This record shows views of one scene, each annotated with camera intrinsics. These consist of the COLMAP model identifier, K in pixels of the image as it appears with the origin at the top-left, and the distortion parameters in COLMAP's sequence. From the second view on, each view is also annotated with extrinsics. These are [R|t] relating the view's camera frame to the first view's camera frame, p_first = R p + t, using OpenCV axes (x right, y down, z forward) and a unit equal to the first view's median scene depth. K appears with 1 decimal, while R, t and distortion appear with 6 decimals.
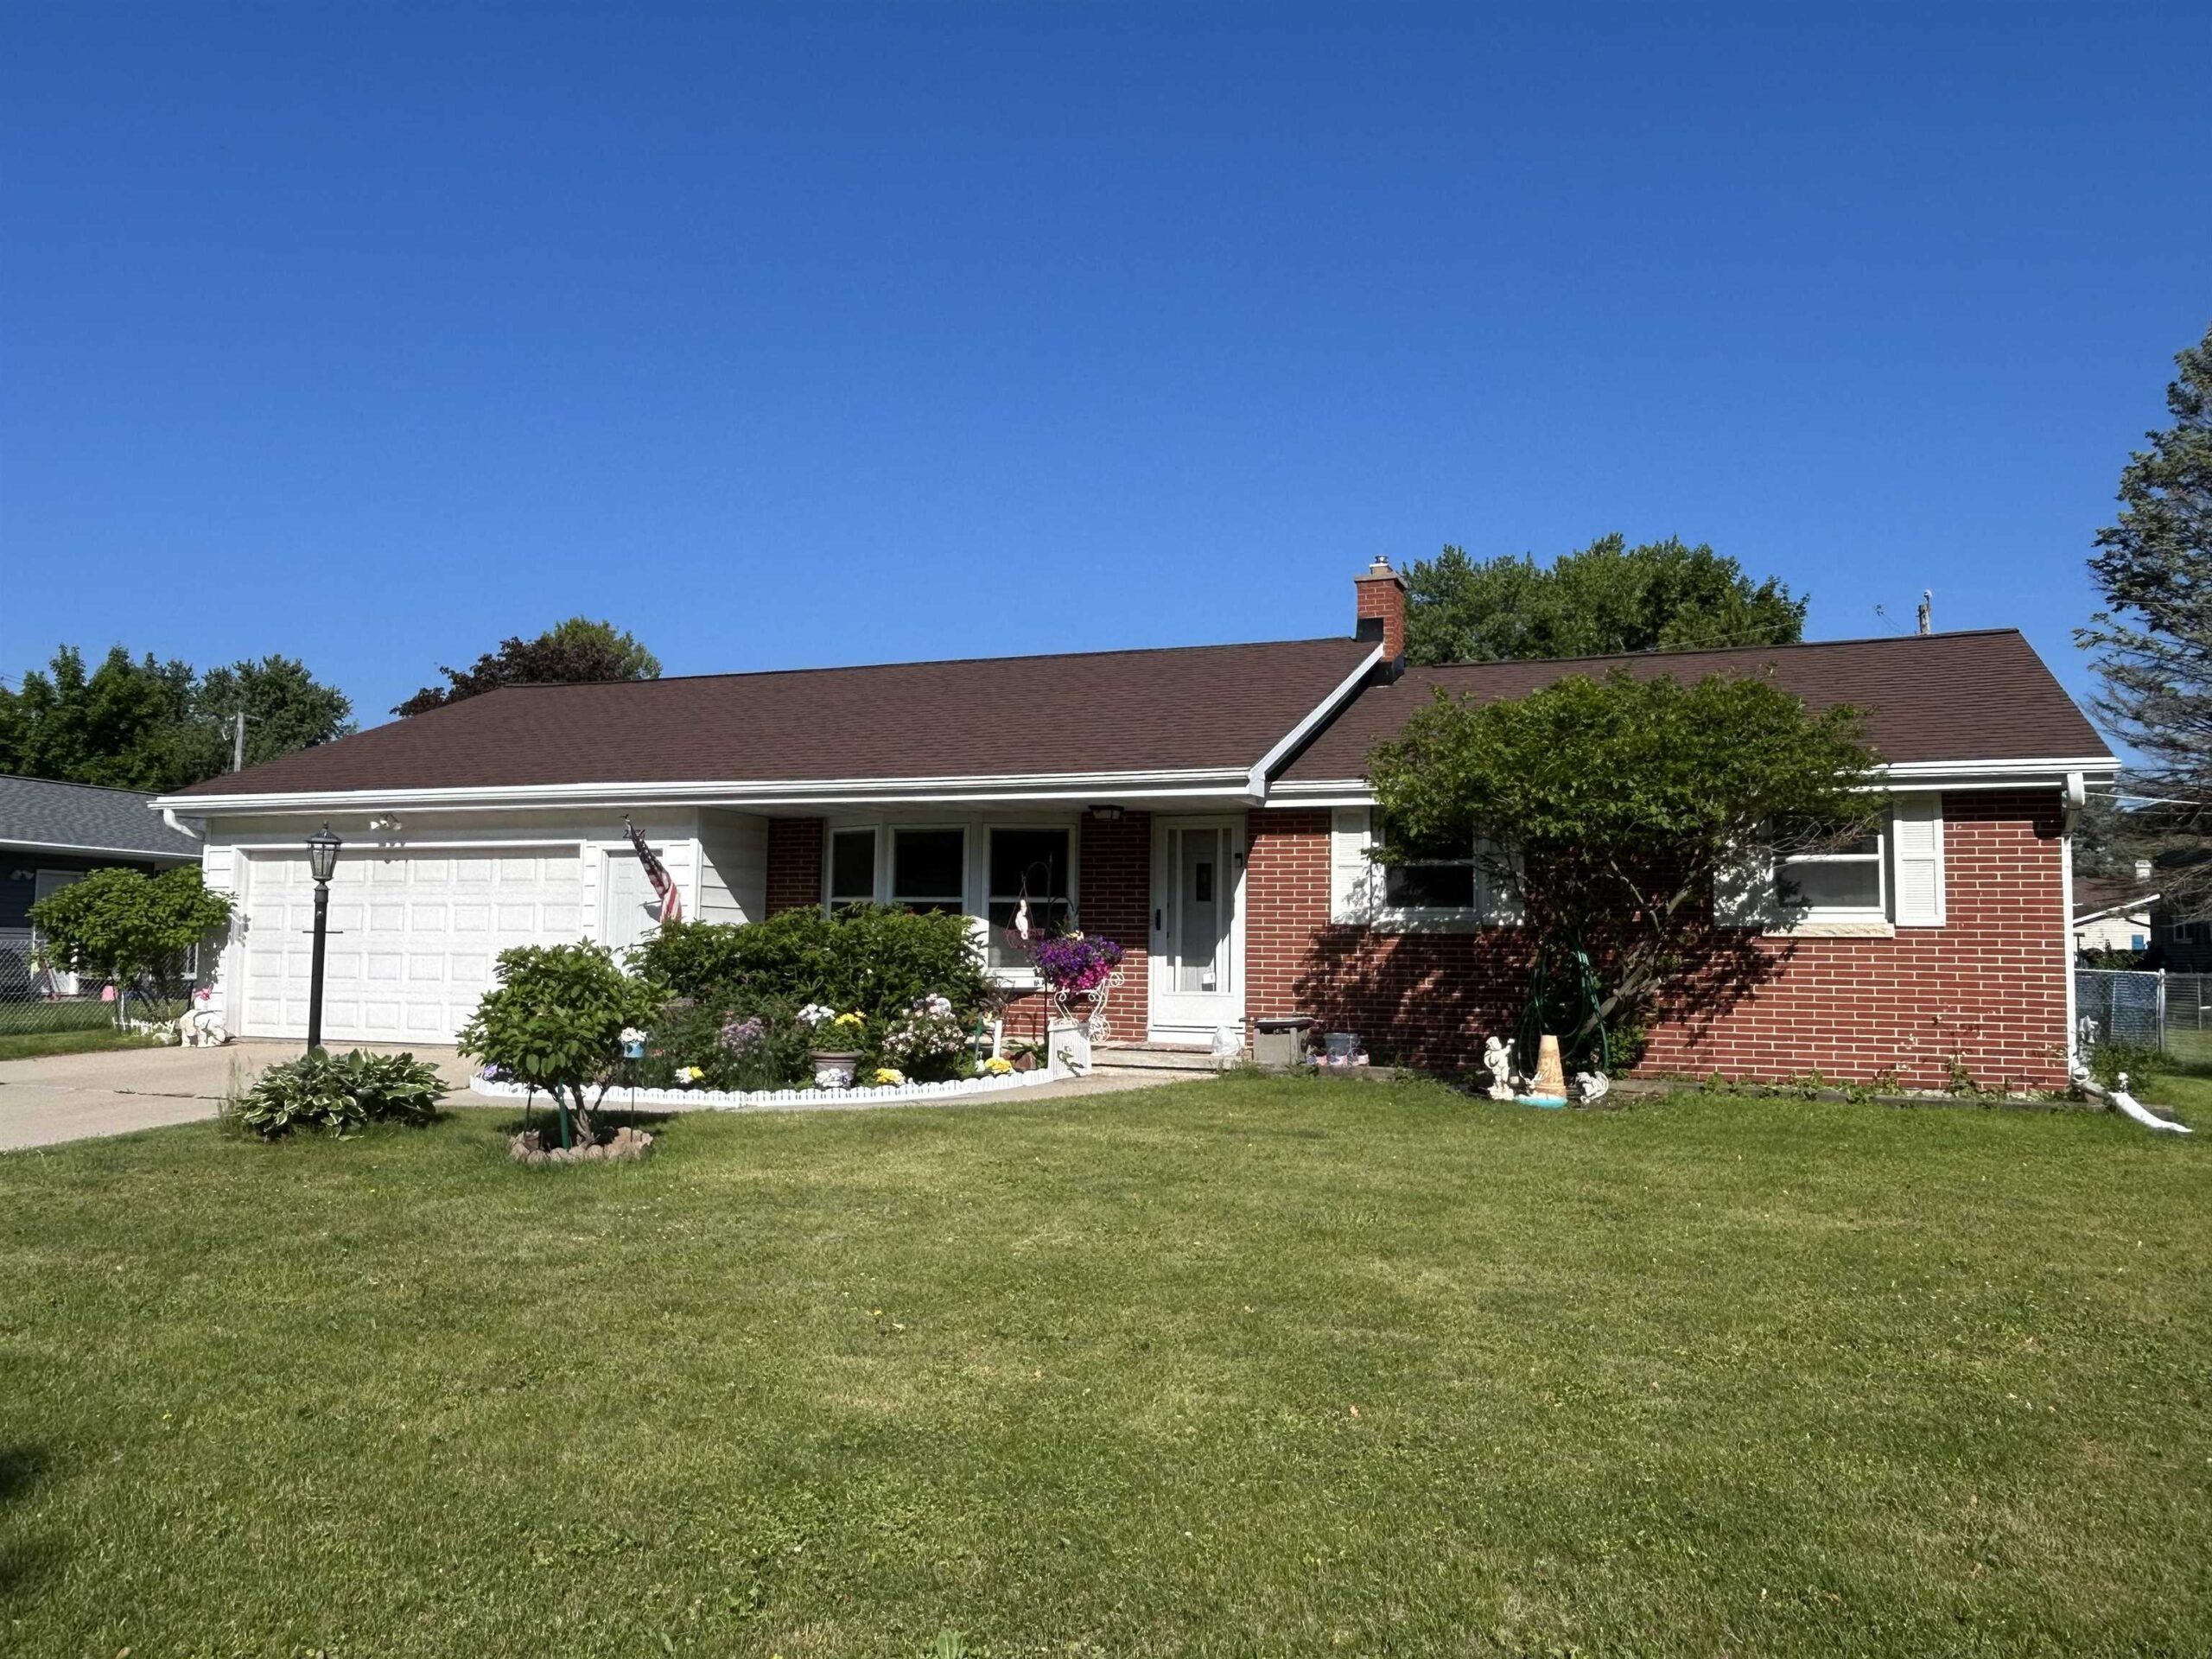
lens RADIAL K [[1587.4, 0, 1105.7], [0, 1587.4, 844.2], [0, 0, 1]] dist [0.002726, -0.000680]
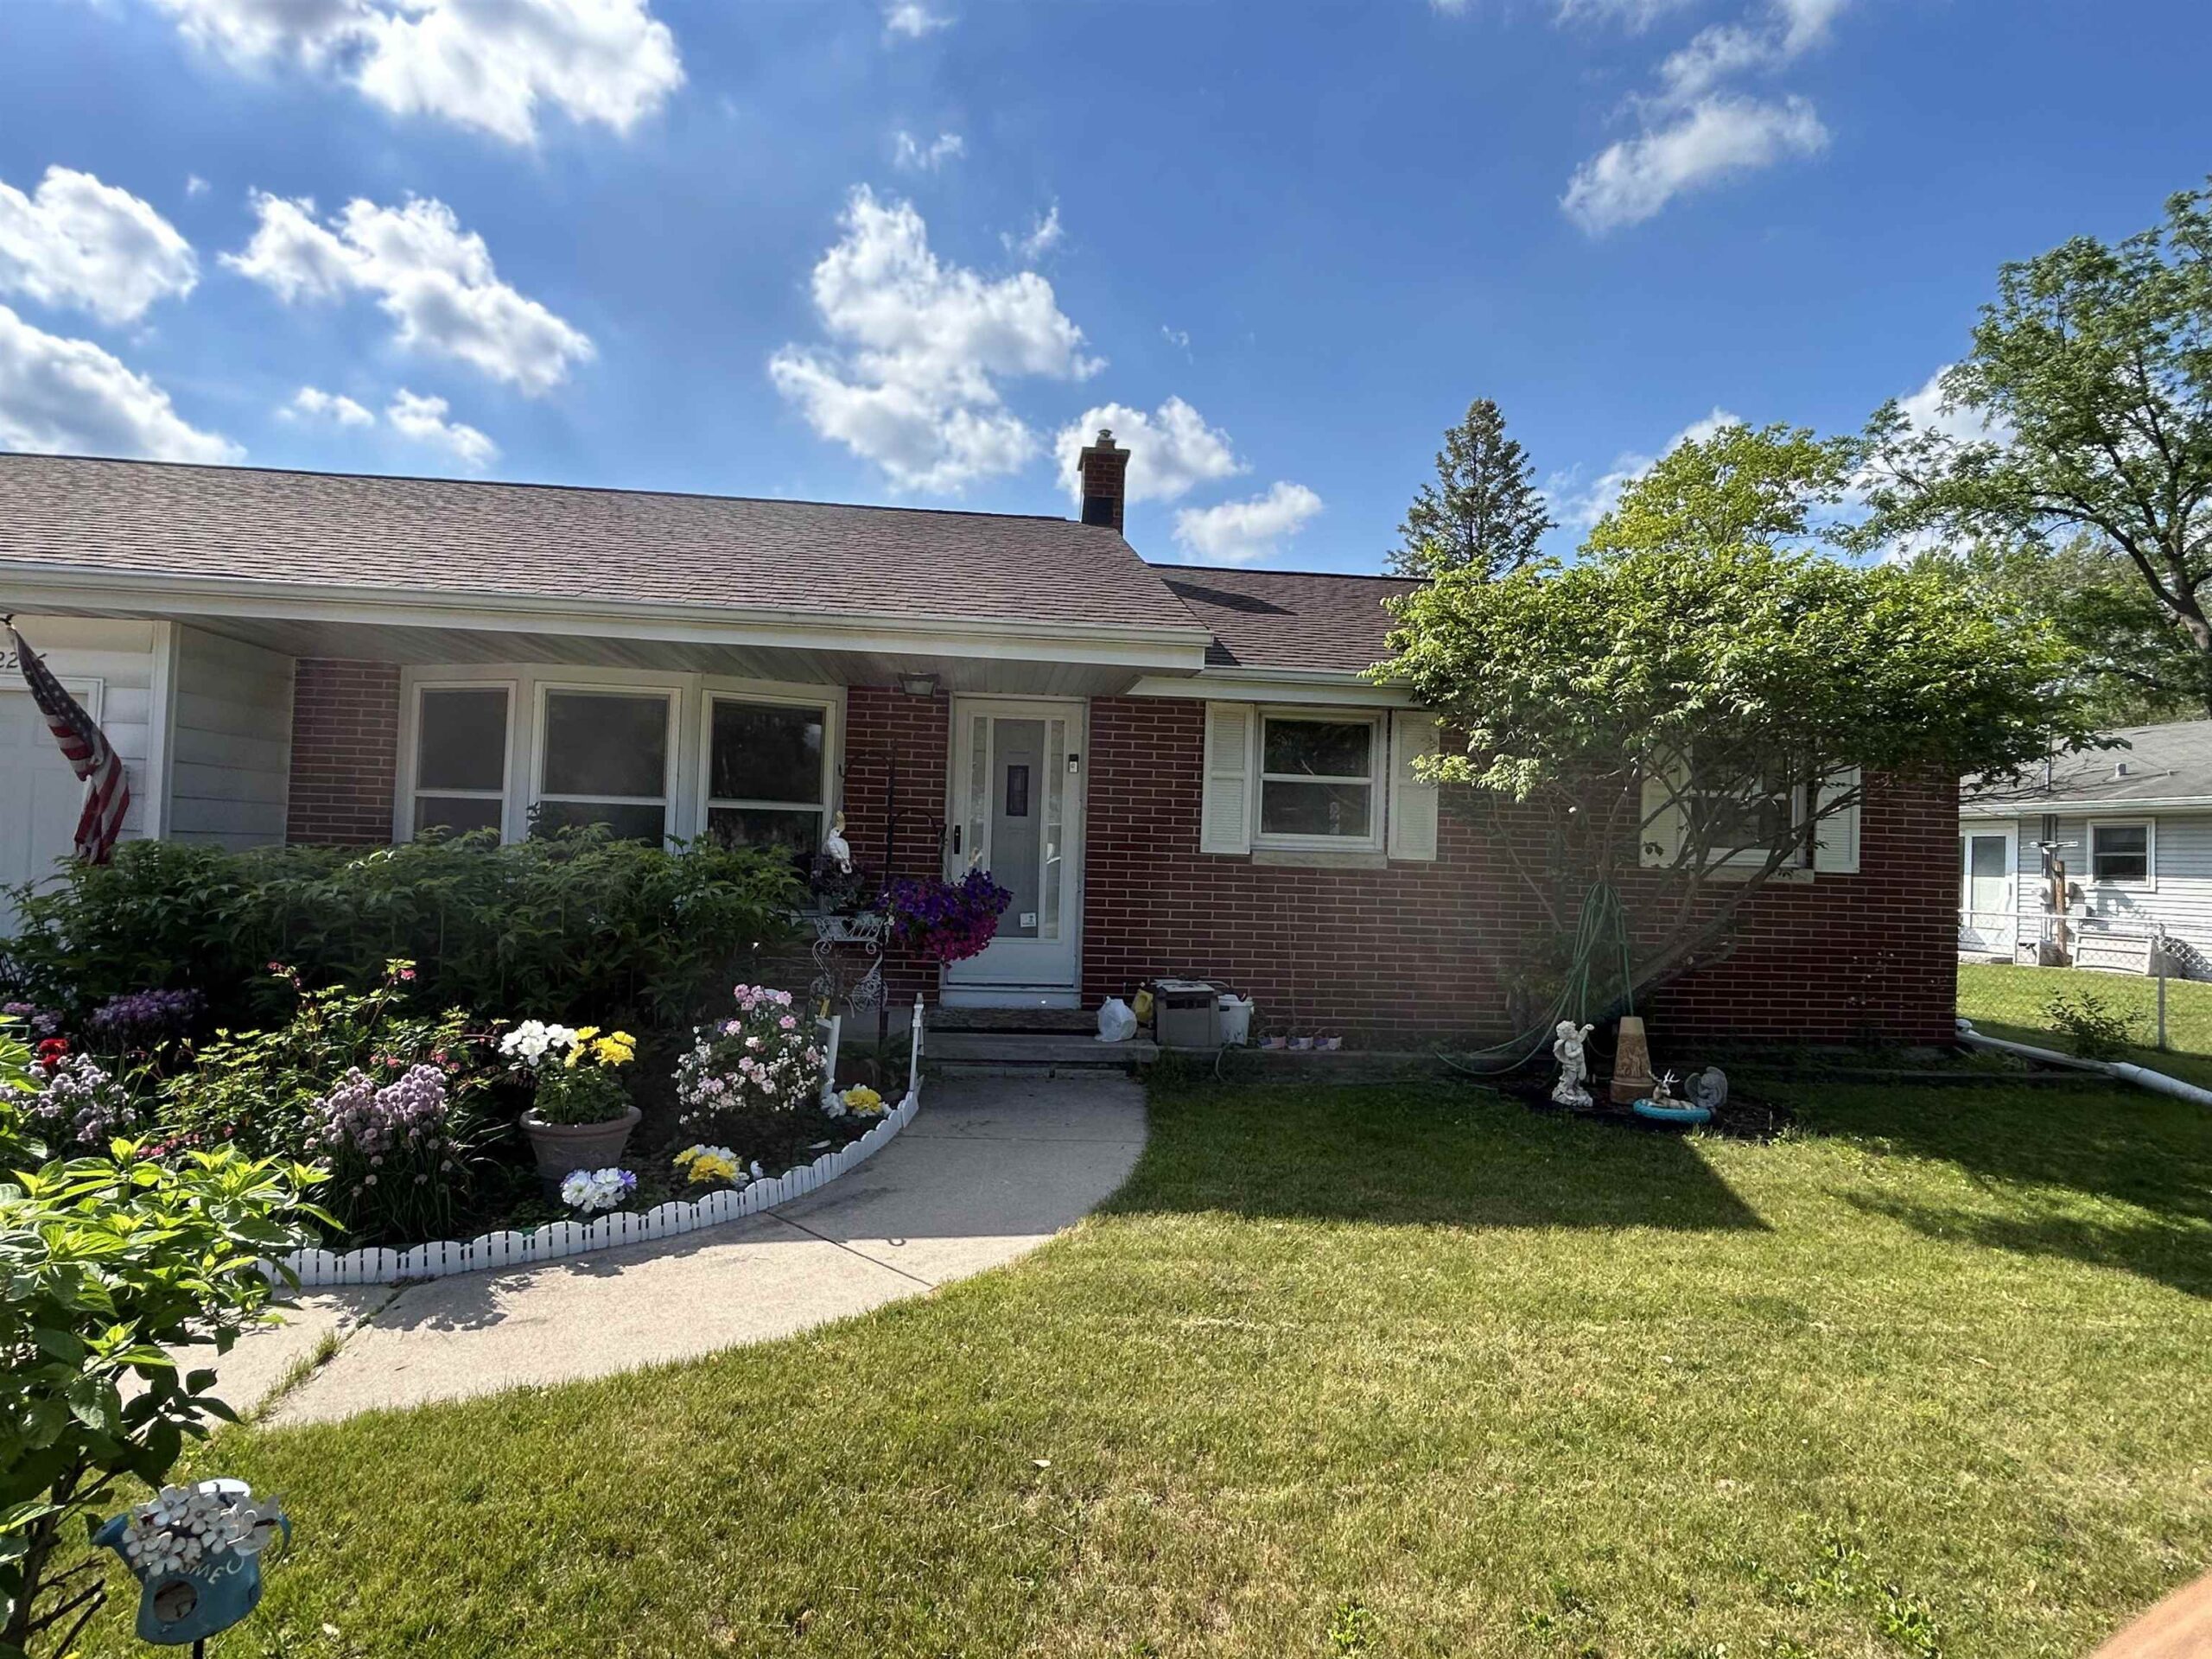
lens RADIAL K [[1186.8, 0, 1120.2], [0, 1186.8, 827.3], [0, 0, 1]] dist [-0.002721, -0.000278]
pose [[0.890331, 0.027318, 0.454493, -0.155167], [-0.051595, 0.997822, 0.041097, 0.016243], [-0.452381, -0.060040, 0.889802, 0.498603]]
